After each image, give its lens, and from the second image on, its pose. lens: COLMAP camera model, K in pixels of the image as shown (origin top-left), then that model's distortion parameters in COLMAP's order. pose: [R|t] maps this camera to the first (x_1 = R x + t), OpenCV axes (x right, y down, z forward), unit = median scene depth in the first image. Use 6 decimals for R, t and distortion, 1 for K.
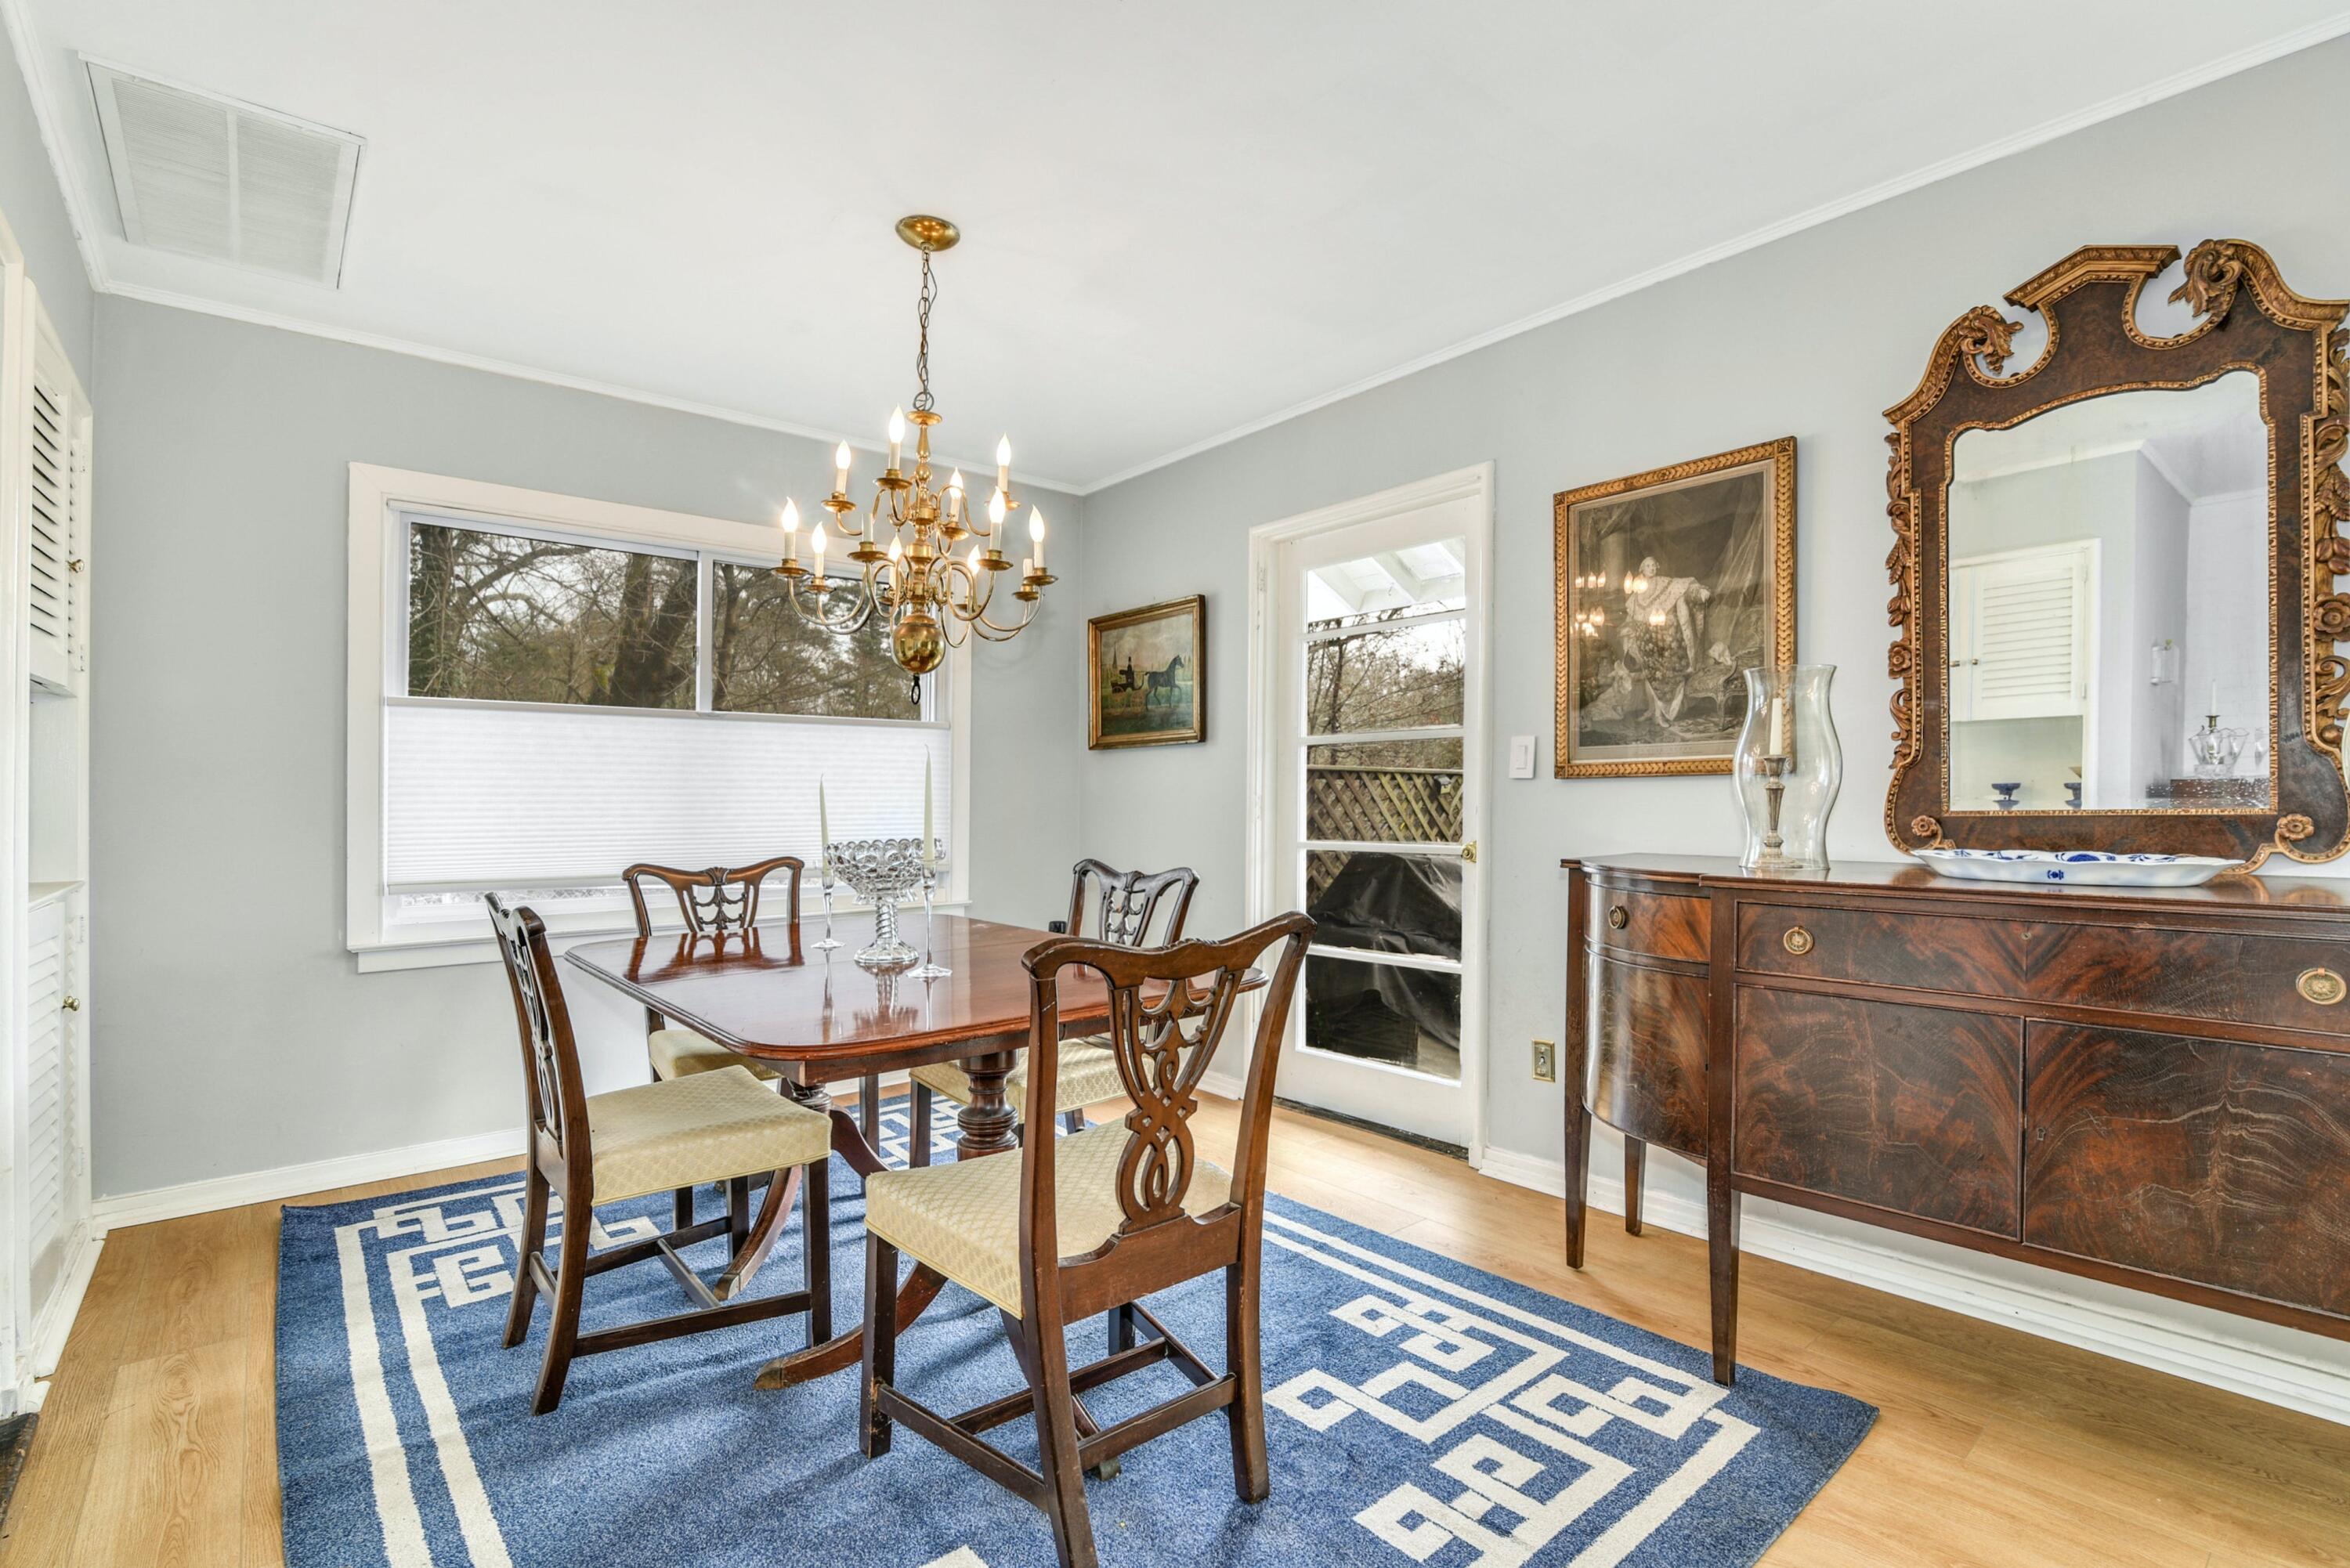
lens RADIAL K [[1083.1, 0, 1176.8], [0, 1083.1, 787.4], [0, 0, 1]] dist [-0.027543, 0.000342]
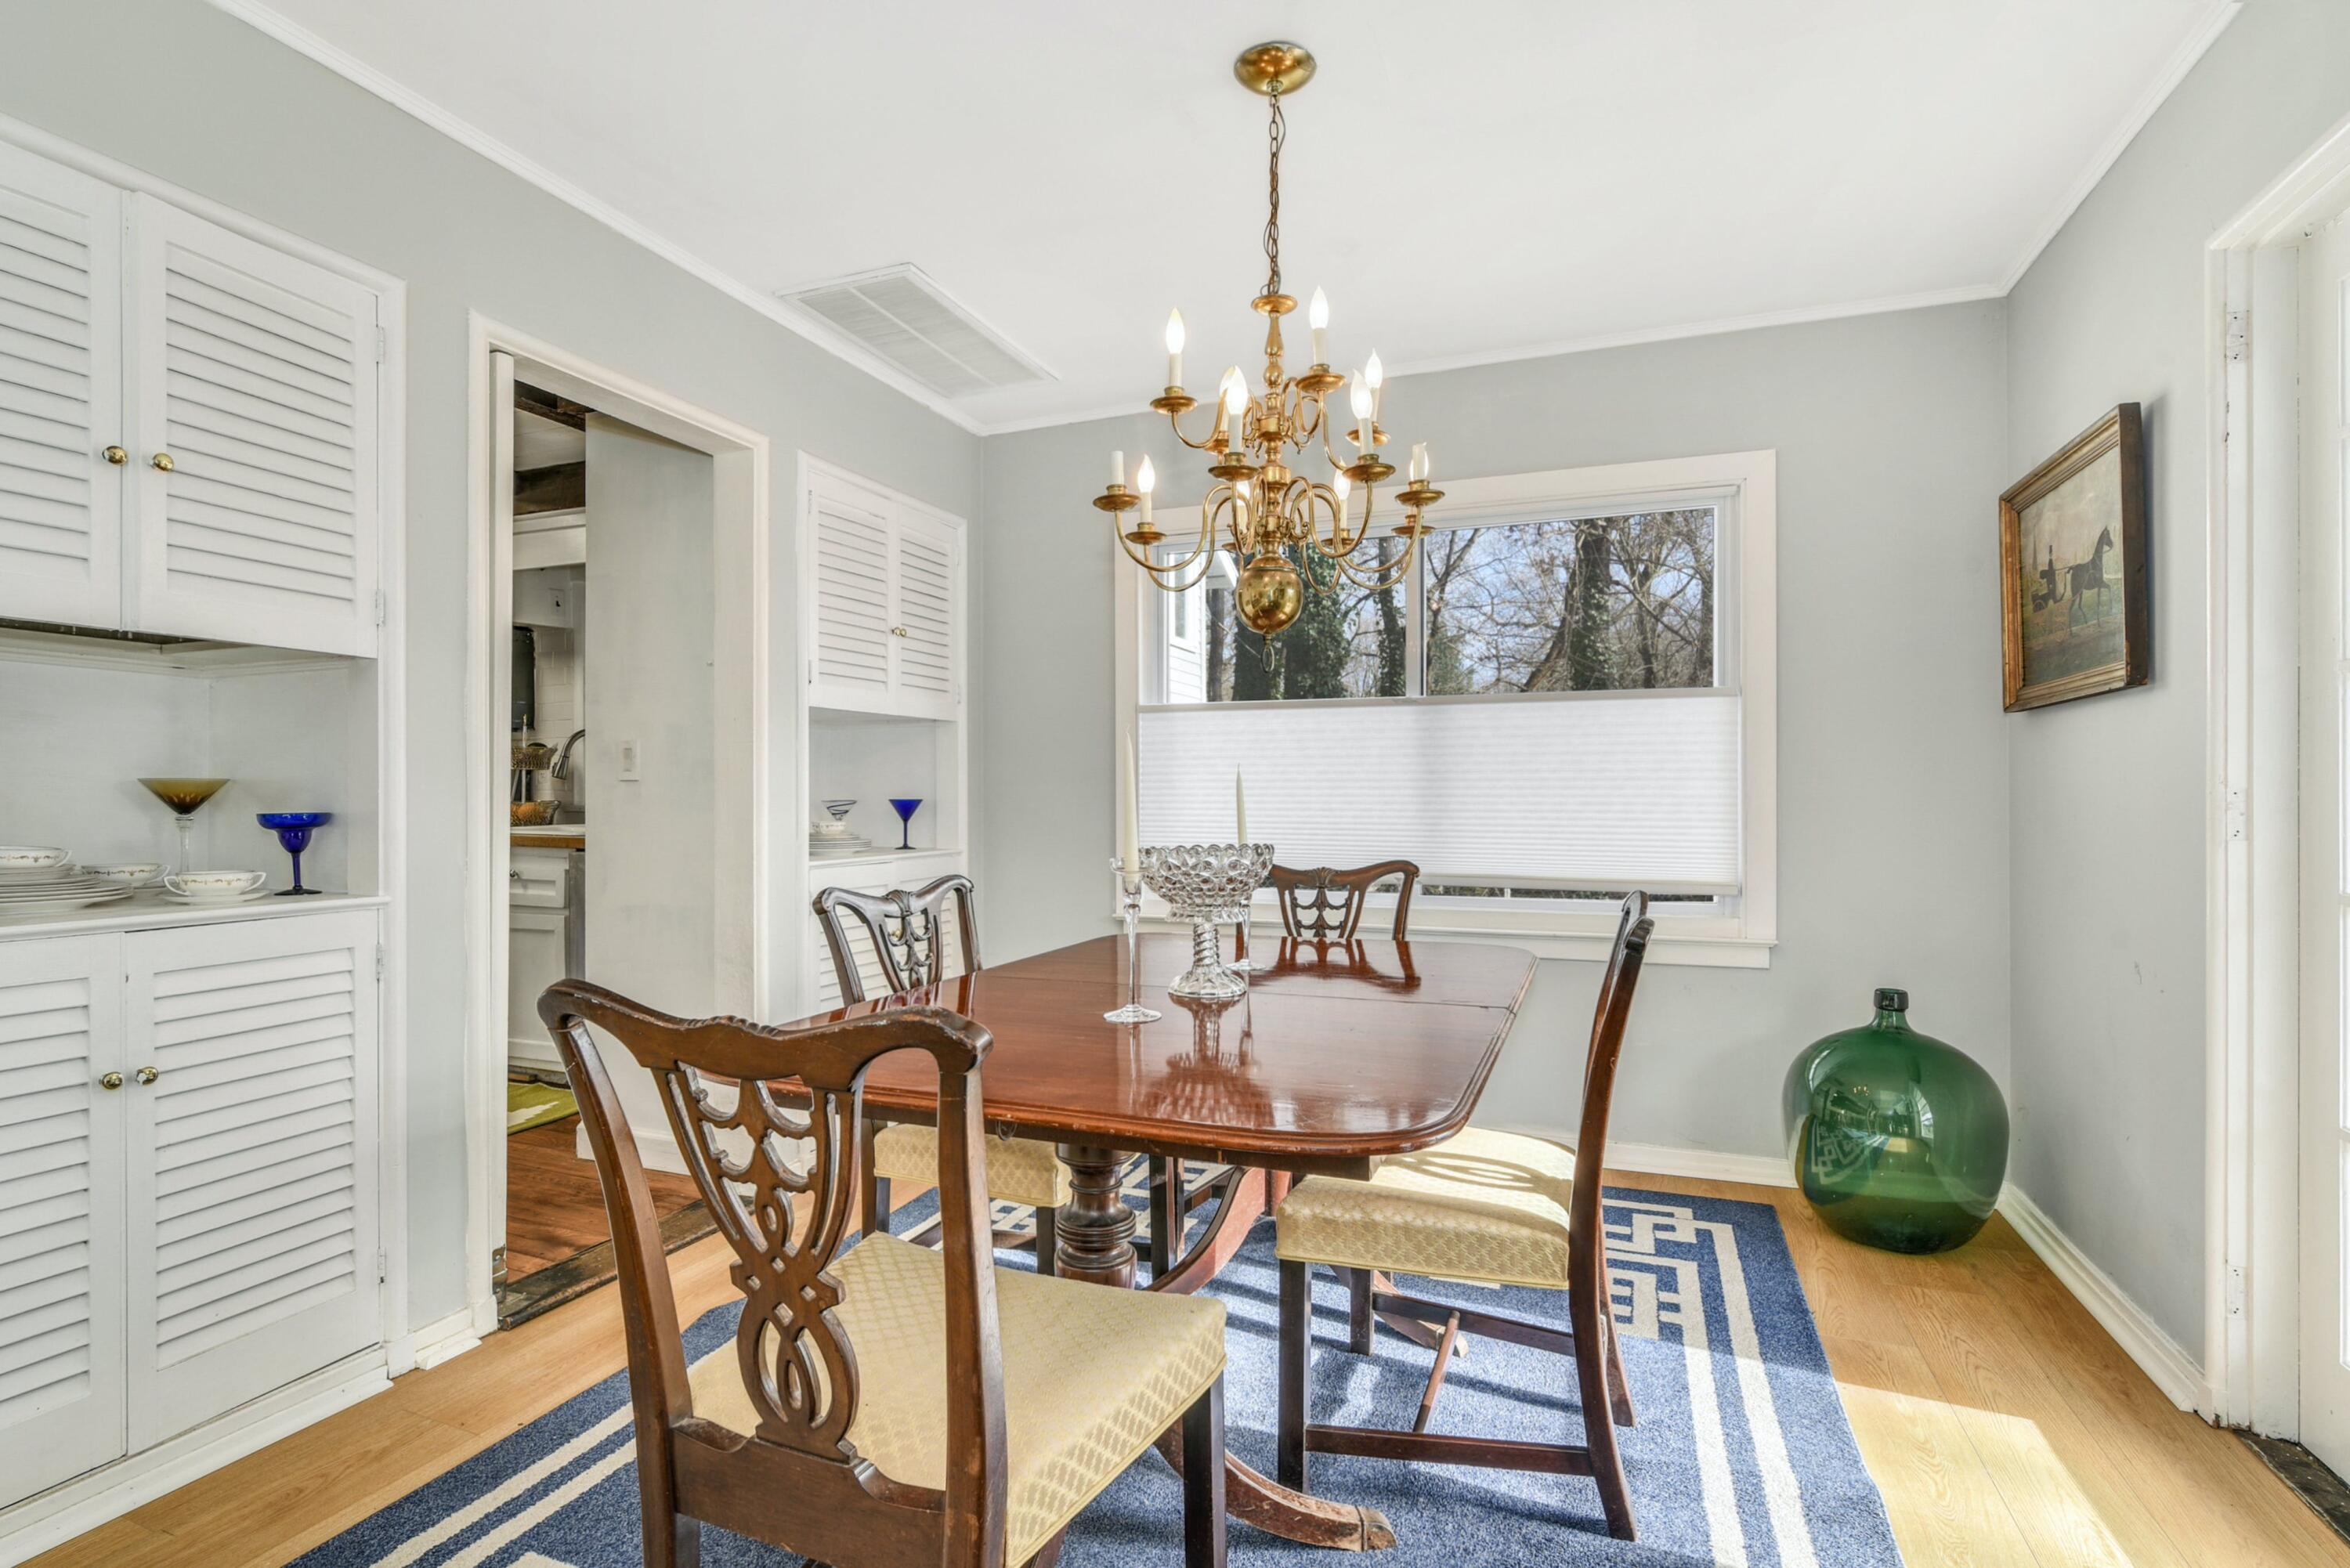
lens RADIAL K [[1083.1, 0, 1178.4], [0, 1083.1, 789.7], [0, 0, 1]] dist [-0.027543, 0.000342]
pose [[0.473632, -0.003727, -0.880715, 0.319315], [0.010082, 0.999948, 0.001191, 0.004840], [0.880665, -0.009443, 0.473645, 0.441657]]
